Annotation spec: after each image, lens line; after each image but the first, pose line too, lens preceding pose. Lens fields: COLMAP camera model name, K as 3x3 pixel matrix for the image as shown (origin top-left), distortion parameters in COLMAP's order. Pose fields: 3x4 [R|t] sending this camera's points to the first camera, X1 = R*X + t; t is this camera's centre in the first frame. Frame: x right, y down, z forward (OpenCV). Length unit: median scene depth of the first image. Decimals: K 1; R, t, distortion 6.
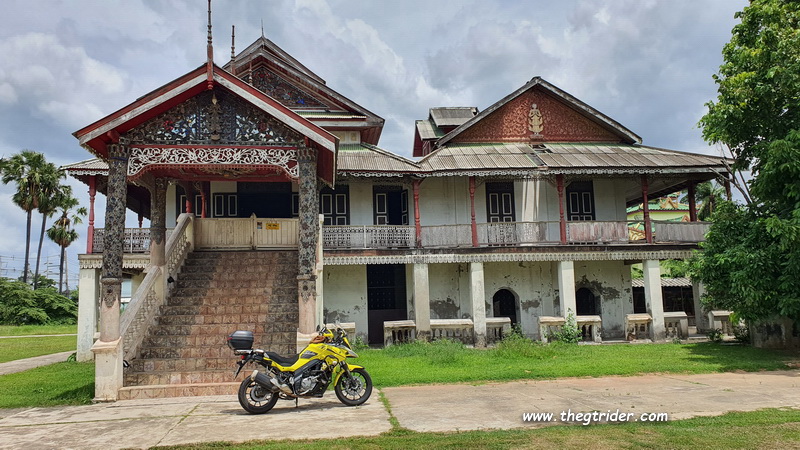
lens RADIAL K [[624.4, 0, 397.7], [0, 624.4, 240.0], [0, 0, 1]] dist [0.051024, -0.007165]
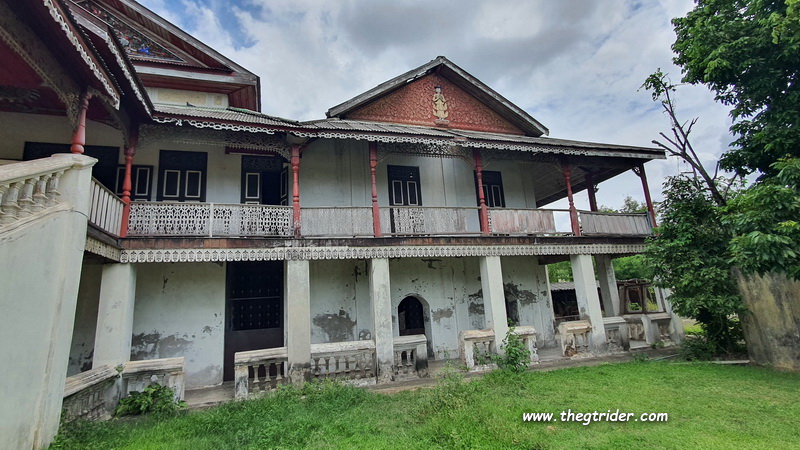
lens RADIAL K [[374.1, 0, 400.0], [0, 374.1, 225.0], [0, 0, 1]] dist [-0.000016, -0.000064]
pose [[0.976965, 0.012410, 0.213039, 0.056362], [0.013736, 0.992580, -0.120815, 0.049317], [-0.212958, 0.120958, 0.969545, 0.565399]]
